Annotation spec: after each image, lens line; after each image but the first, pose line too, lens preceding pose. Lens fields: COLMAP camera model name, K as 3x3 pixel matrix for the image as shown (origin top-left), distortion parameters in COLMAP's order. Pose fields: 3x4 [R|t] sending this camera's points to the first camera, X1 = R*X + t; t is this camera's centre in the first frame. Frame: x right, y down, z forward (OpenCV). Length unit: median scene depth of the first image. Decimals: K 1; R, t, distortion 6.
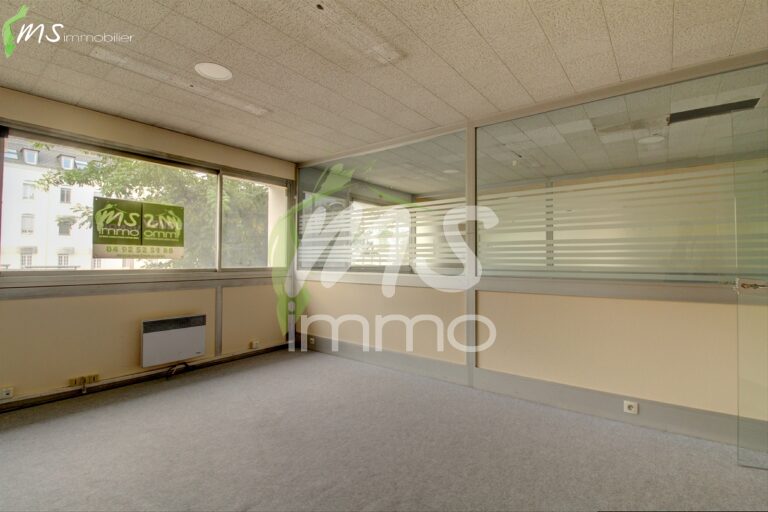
lens RADIAL K [[363.0, 0, 390.4], [0, 363.0, 256.9], [0, 0, 1]] dist [-0.021687, -0.001327]
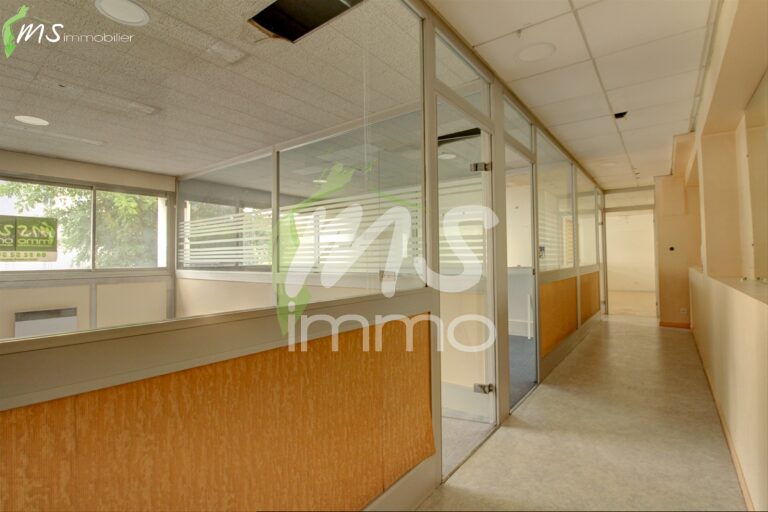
lens RADIAL K [[363.0, 0, 382.2], [0, 363.0, 256.7], [0, 0, 1]] dist [-0.021687, -0.001327]
pose [[0.999819, -0.014231, 0.012609, 0.523156], [0.014165, 0.999885, 0.005339, -0.001138], [-0.012683, -0.005160, 0.999906, -0.218782]]
